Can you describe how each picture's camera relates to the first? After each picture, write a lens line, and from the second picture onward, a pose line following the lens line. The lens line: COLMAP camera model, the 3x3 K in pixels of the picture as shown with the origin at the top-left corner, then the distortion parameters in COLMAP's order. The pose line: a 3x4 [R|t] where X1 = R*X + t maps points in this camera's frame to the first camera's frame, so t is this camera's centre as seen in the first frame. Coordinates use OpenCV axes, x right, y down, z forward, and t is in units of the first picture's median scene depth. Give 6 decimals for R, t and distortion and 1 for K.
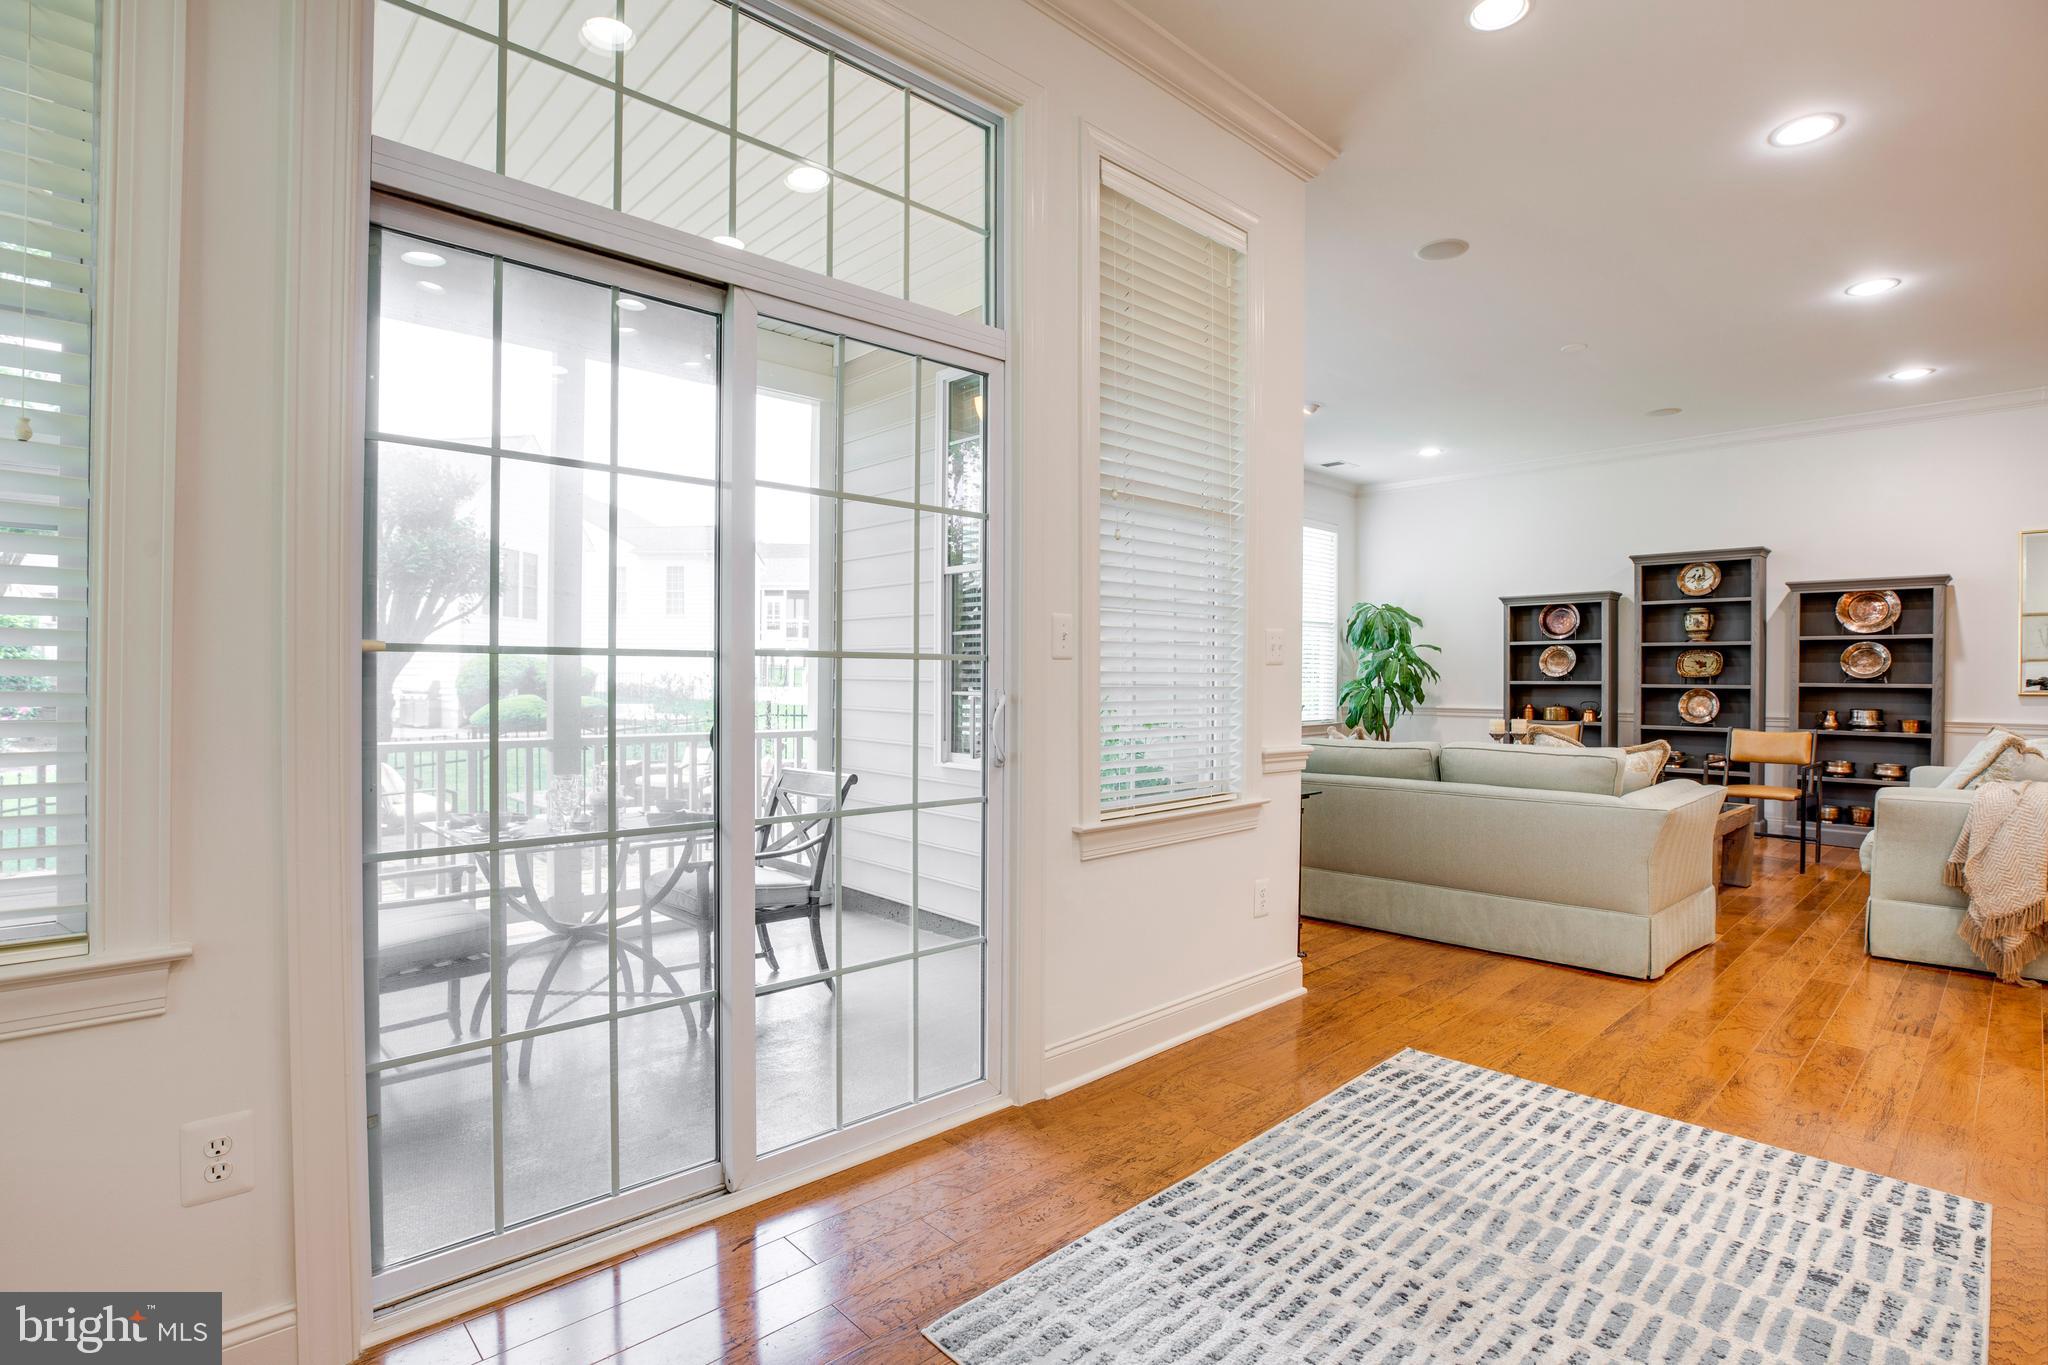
lens RADIAL K [[985.4, 0, 1016.8], [0, 985.4, 688.6], [0, 0, 1]] dist [-0.045209, 0.014122]
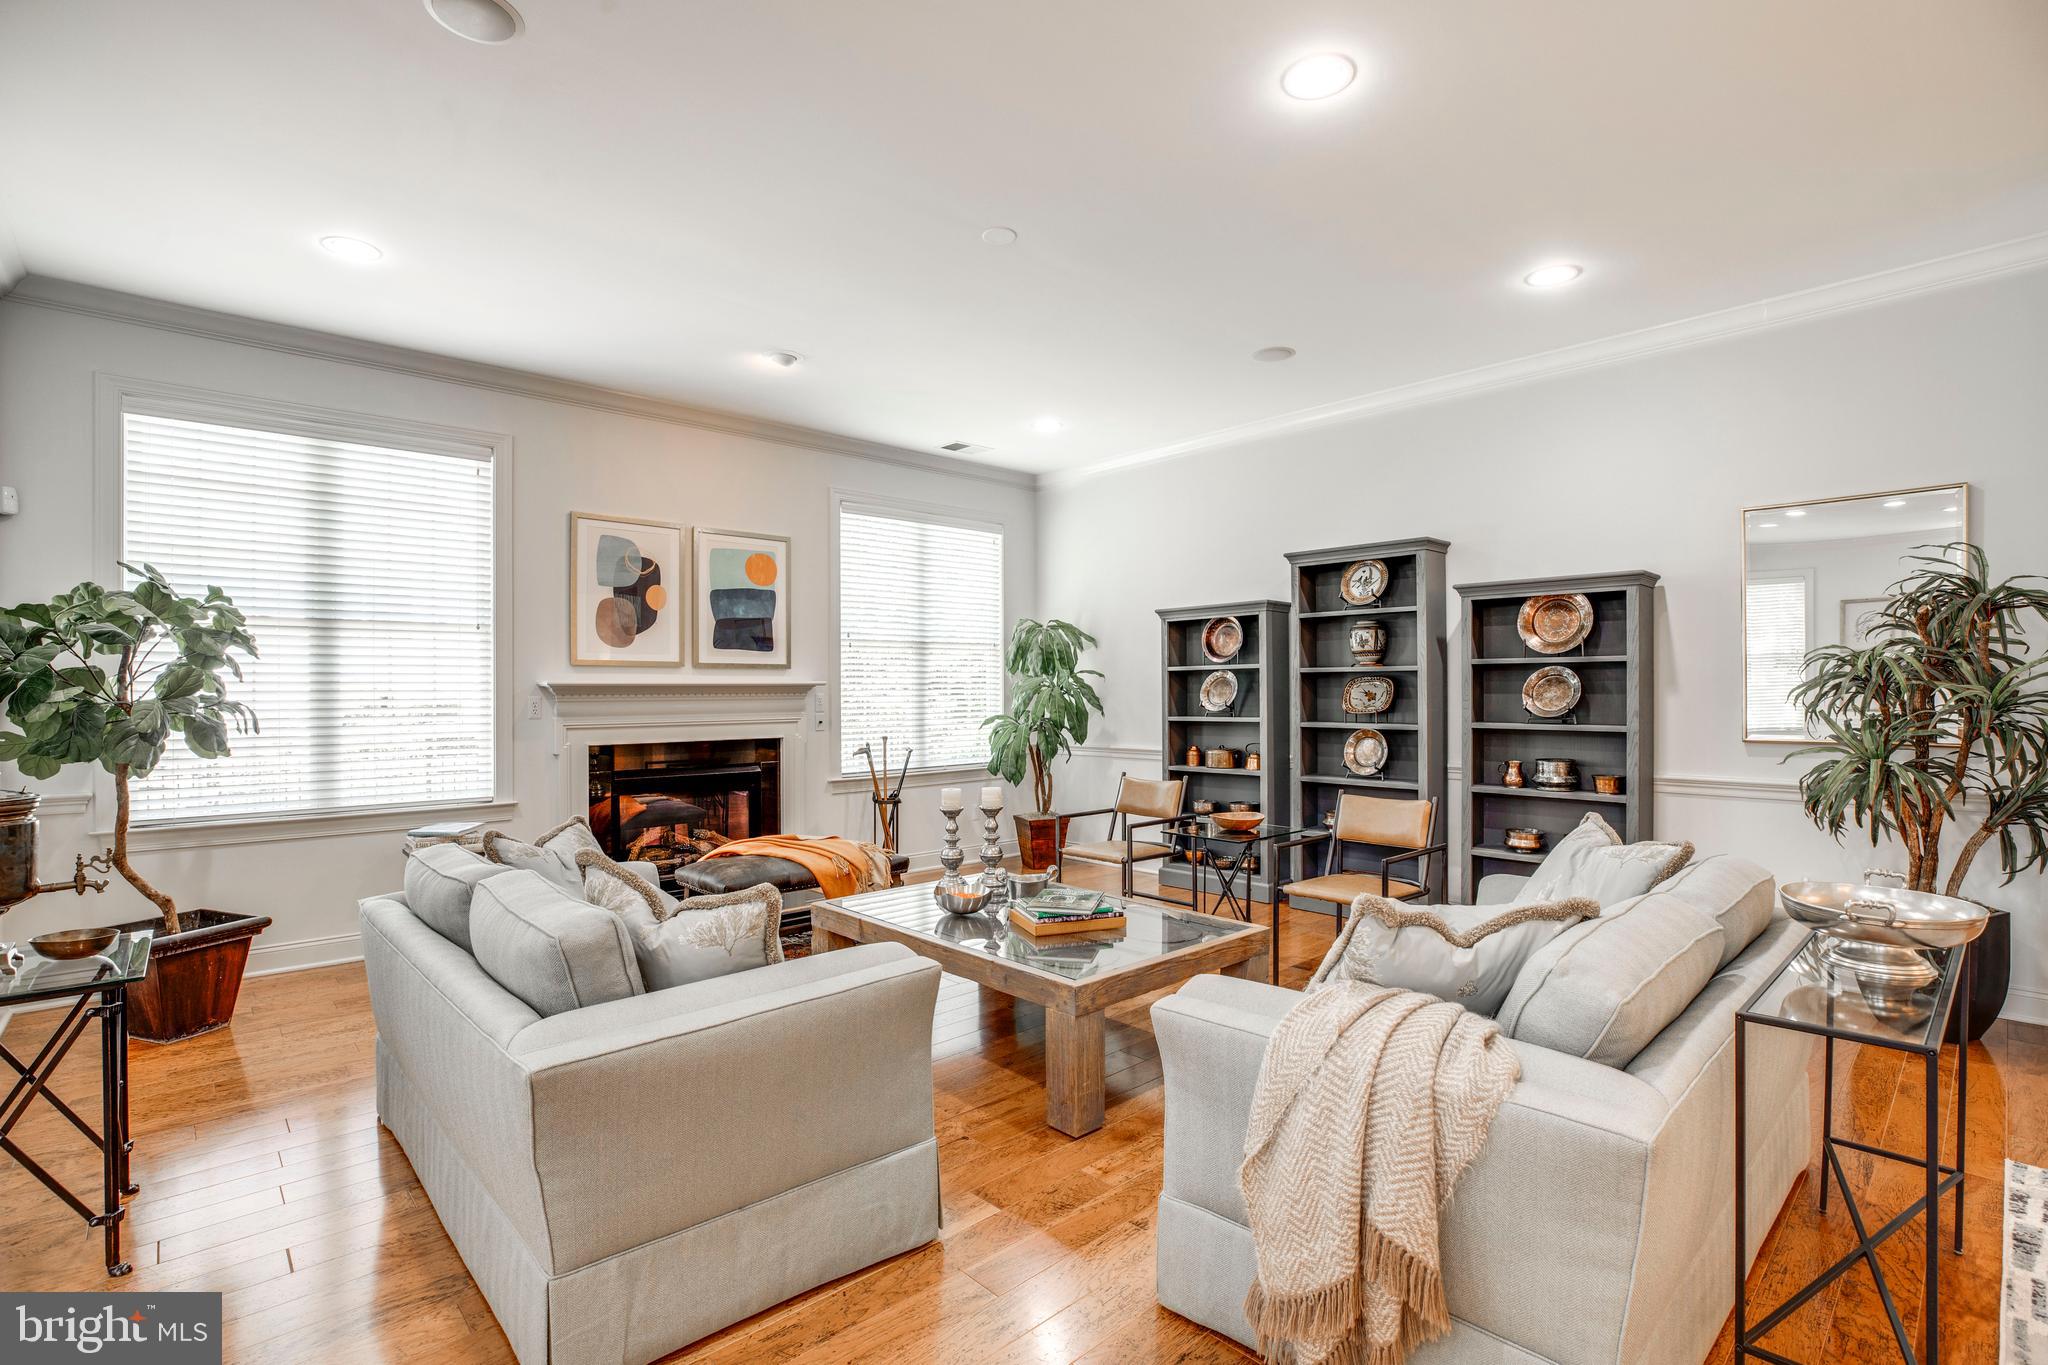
lens RADIAL K [[943.8, 0, 1024.8], [0, 943.8, 691.8], [0, 0, 1]] dist [-0.045066, 0.012170]
pose [[0.999939, -0.010189, -0.004300, 0.532937], [0.010147, 0.999901, -0.009776, -0.028932], [0.004399, 0.009732, 0.999943, 0.324493]]
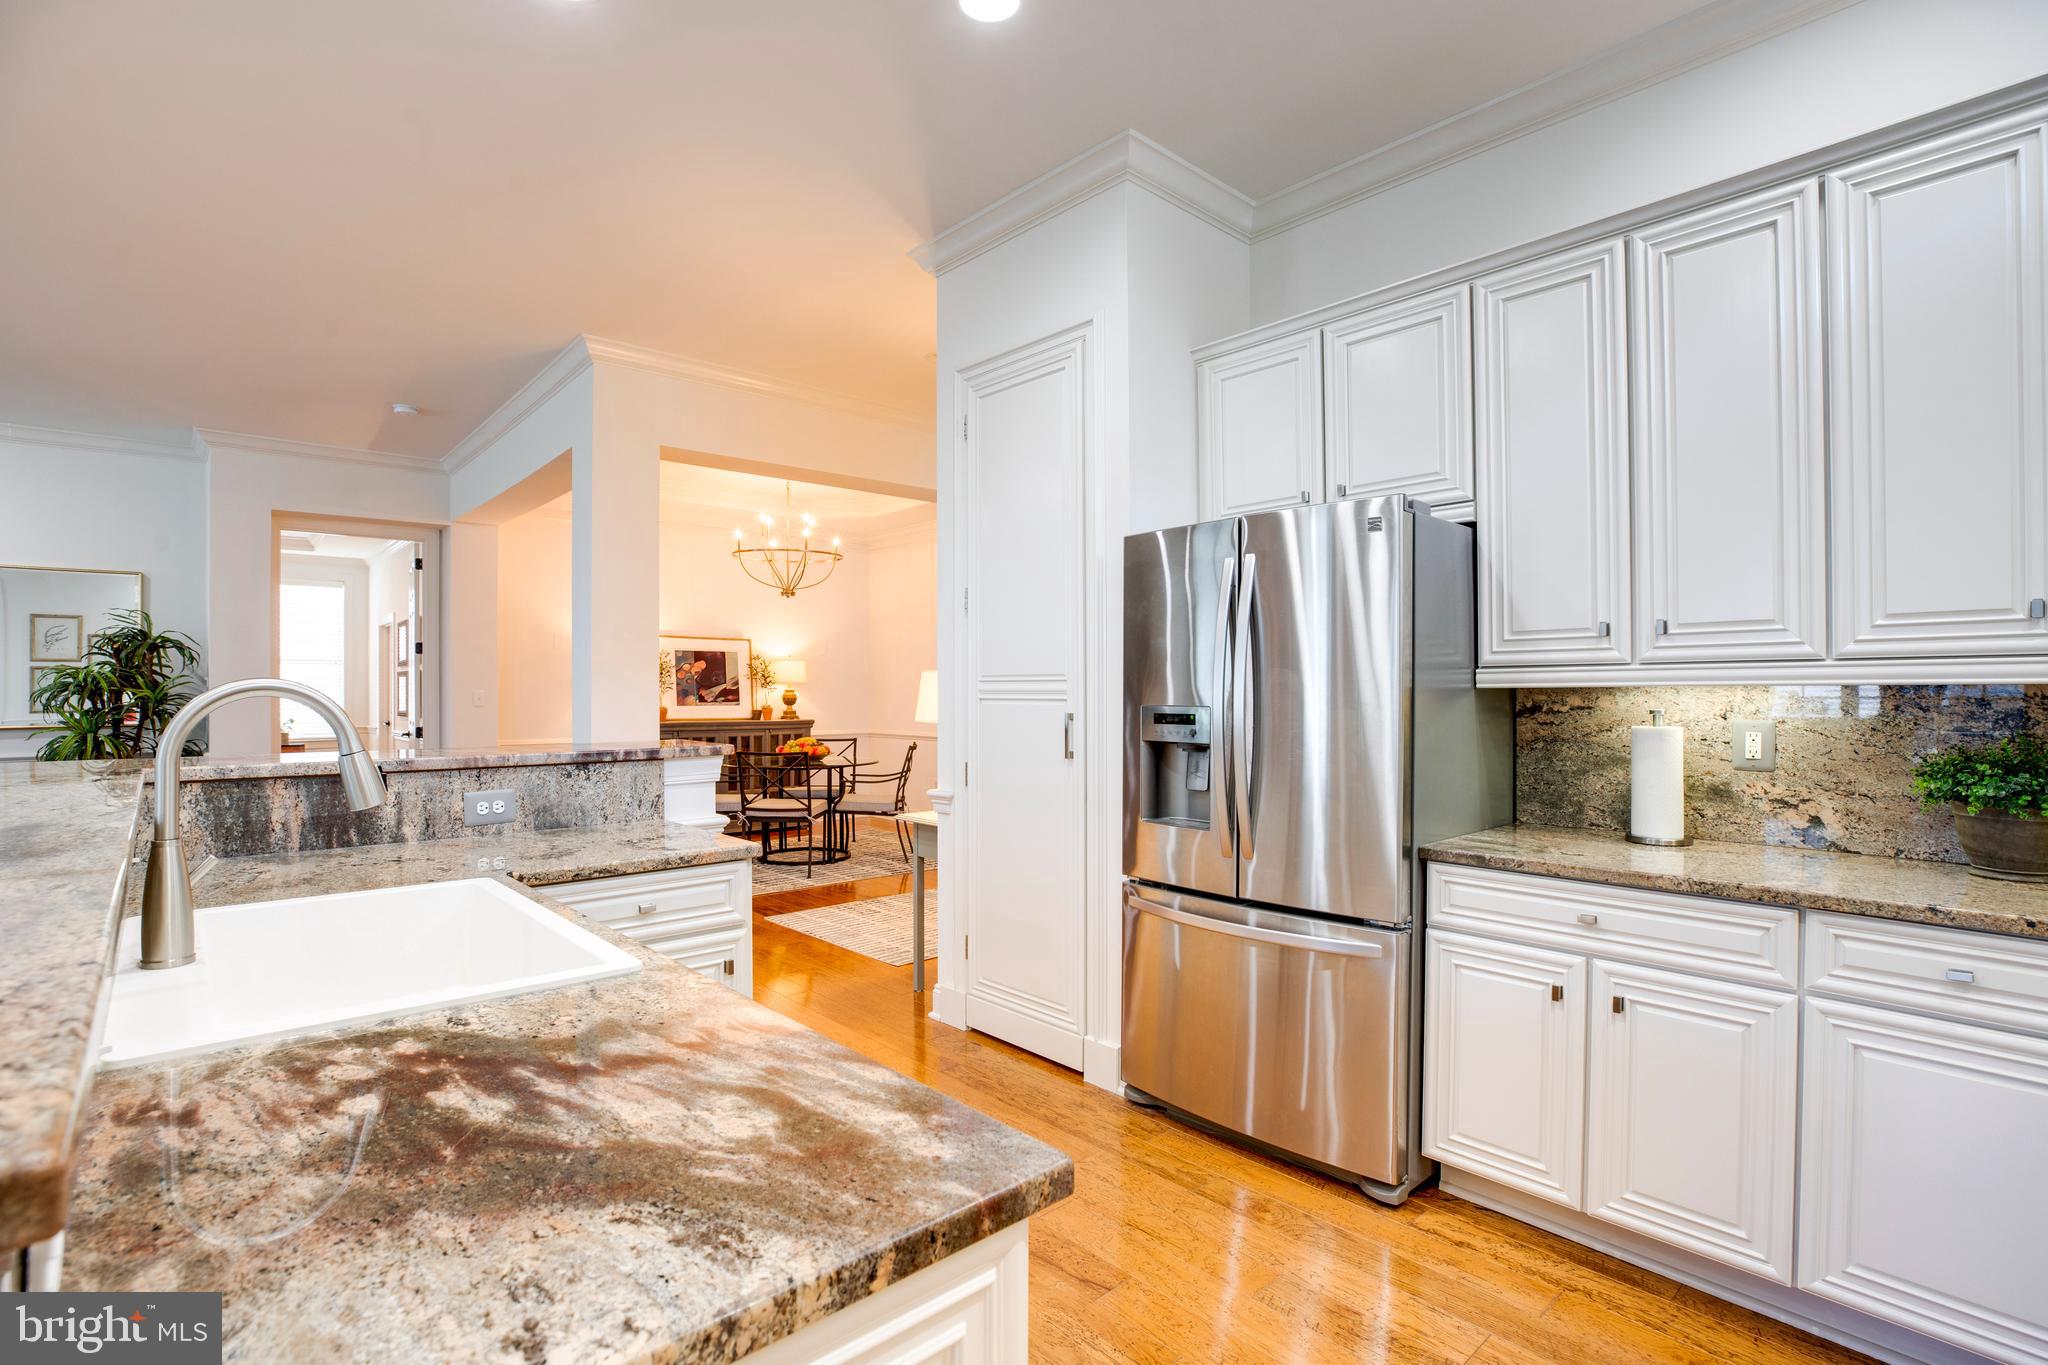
lens RADIAL K [[969.8, 0, 1008.5], [0, 969.8, 689.8], [0, 0, 1]] dist [-0.029597, 0.001258]
pose [[0.027643, -0.007309, 0.999591, 0.103157], [0.013639, 0.999883, 0.006933, -0.026975], [-0.999525, 0.013442, 0.027739, -0.087595]]
